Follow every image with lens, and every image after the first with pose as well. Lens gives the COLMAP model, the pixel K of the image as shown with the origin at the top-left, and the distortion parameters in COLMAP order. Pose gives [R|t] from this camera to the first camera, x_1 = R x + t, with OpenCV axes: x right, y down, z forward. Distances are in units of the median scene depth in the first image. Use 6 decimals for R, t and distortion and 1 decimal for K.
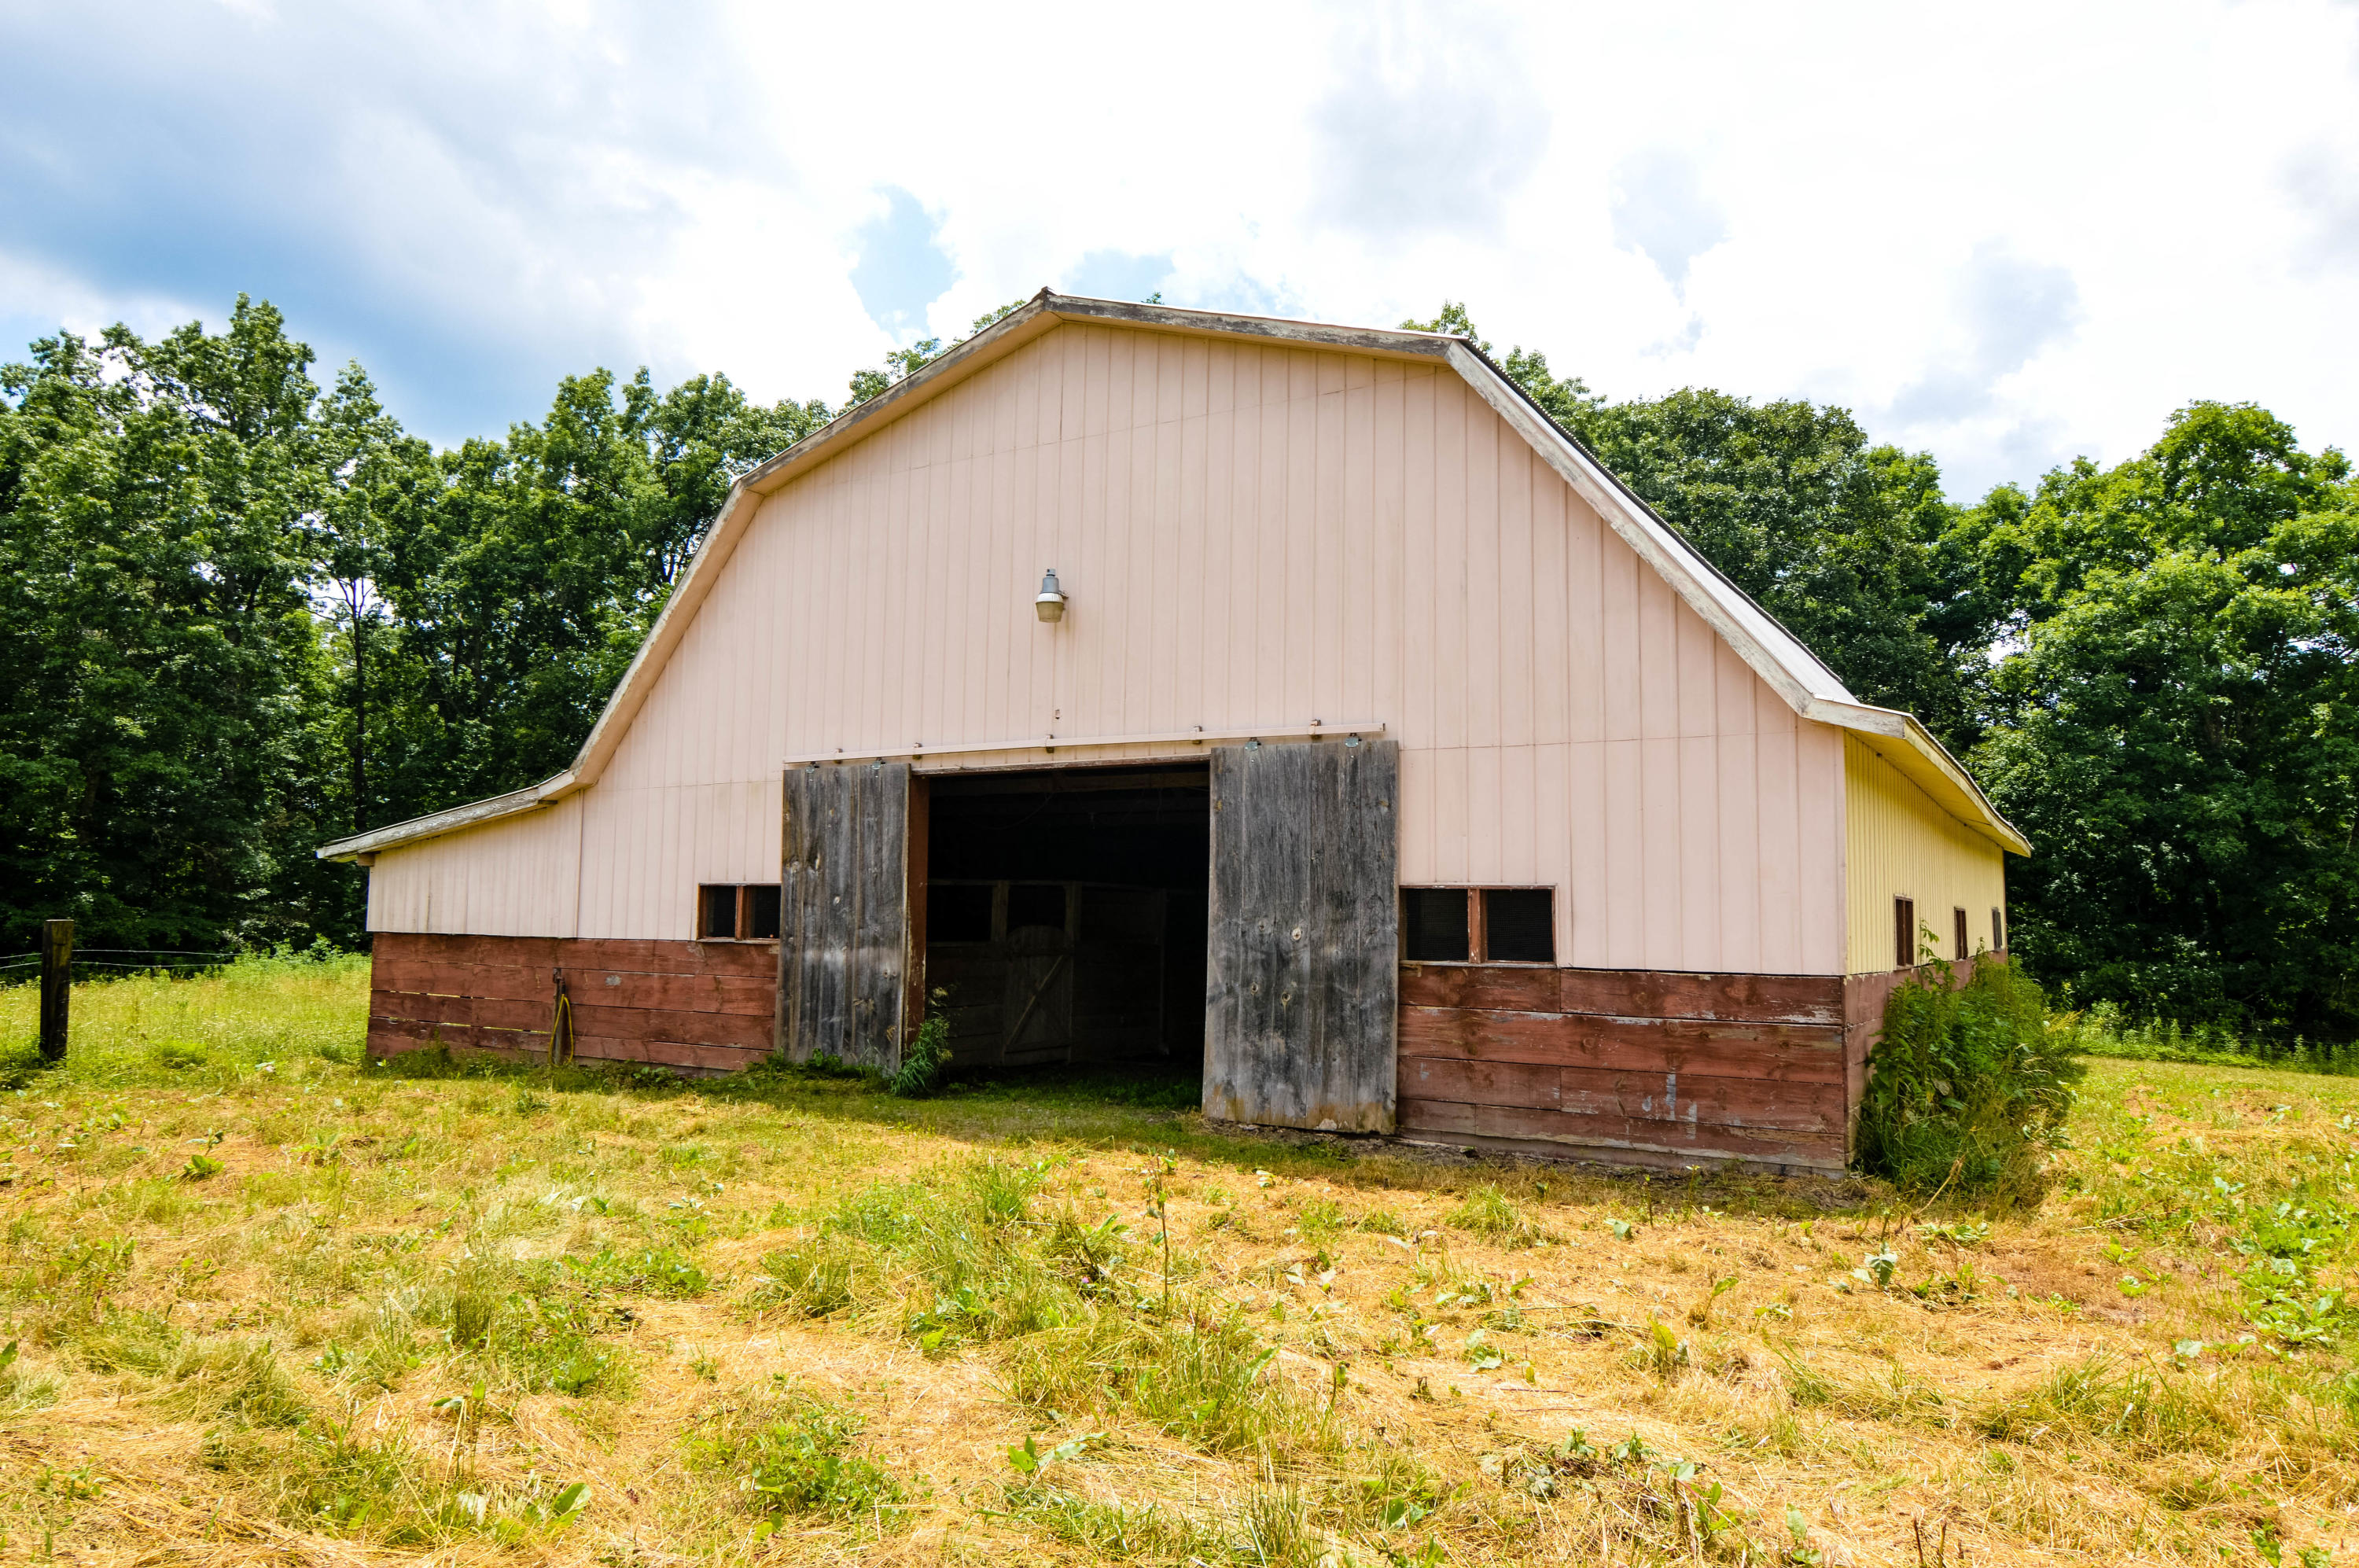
lens RADIAL K [[1420.7, 0, 1169.9], [0, 1420.7, 779.0], [0, 0, 1]] dist [0.002013, -0.017821]
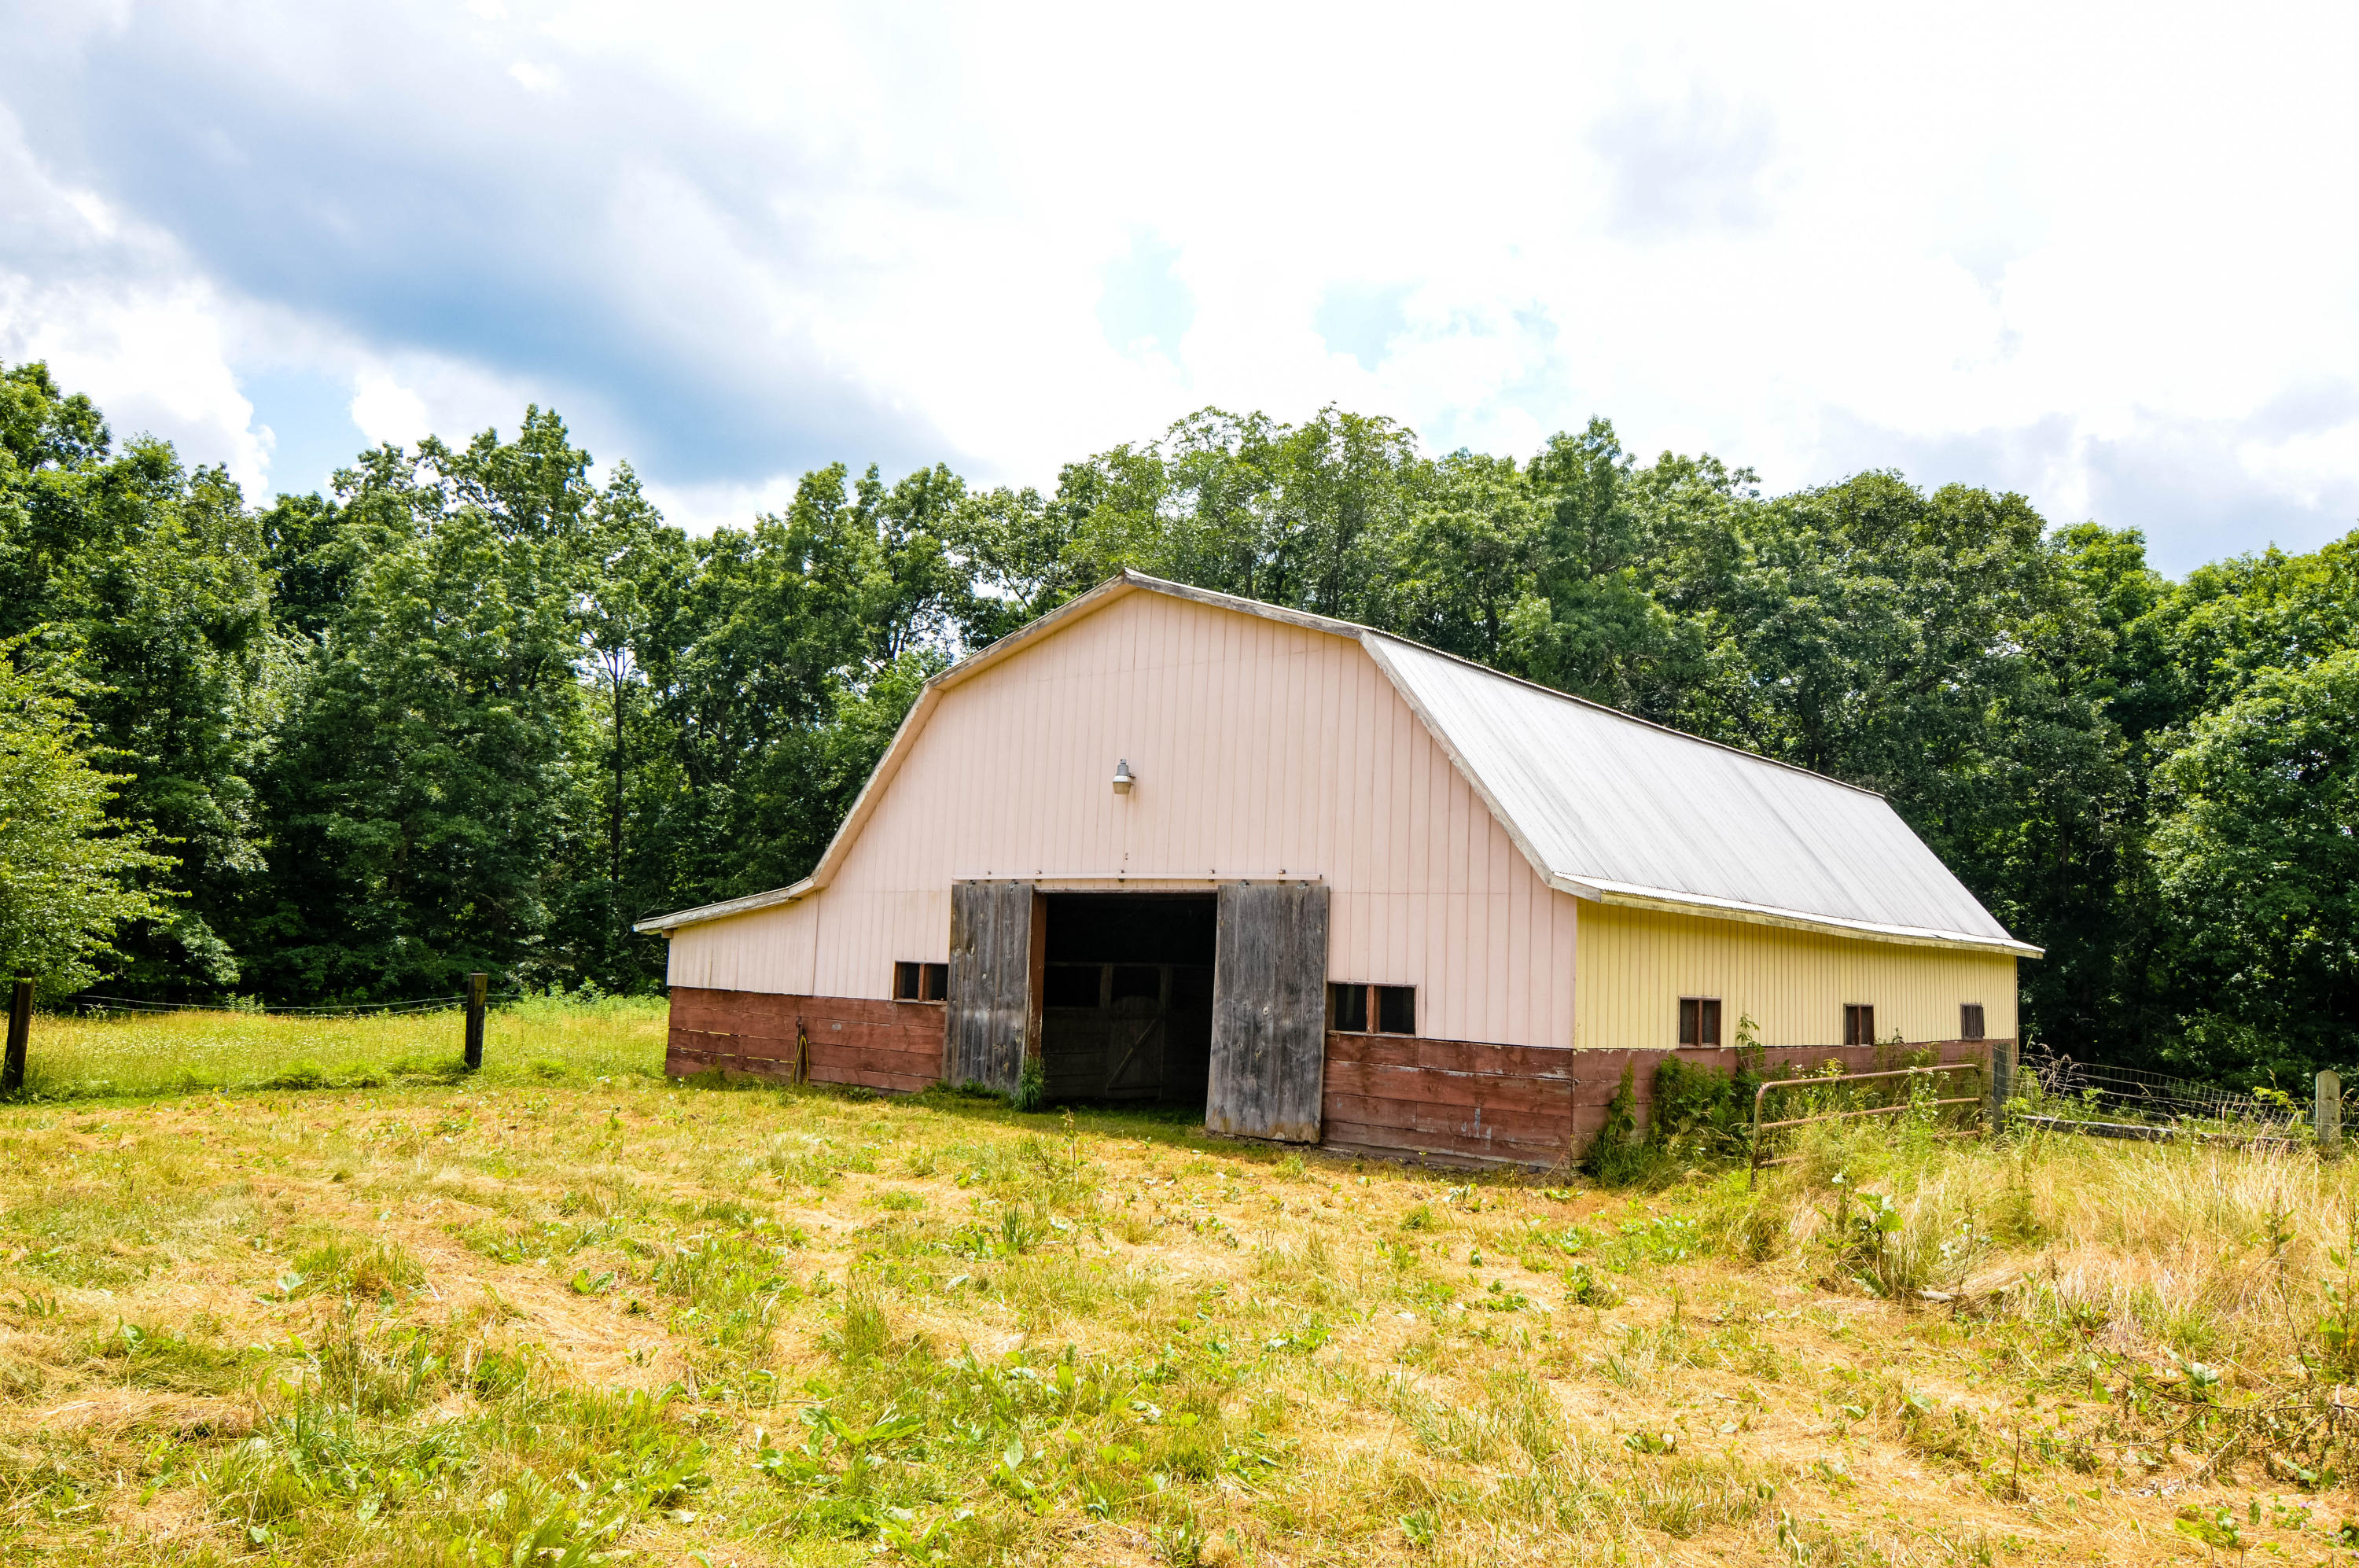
lens RADIAL K [[1626.9, 0, 1223.2], [0, 1626.9, 772.1], [0, 0, 1]] dist [-0.007443, -0.003989]
pose [[0.989822, 0.010963, -0.141887, 0.086055], [-0.014608, 0.999589, -0.024672, -0.030751], [0.141558, 0.026494, 0.989575, -0.220701]]
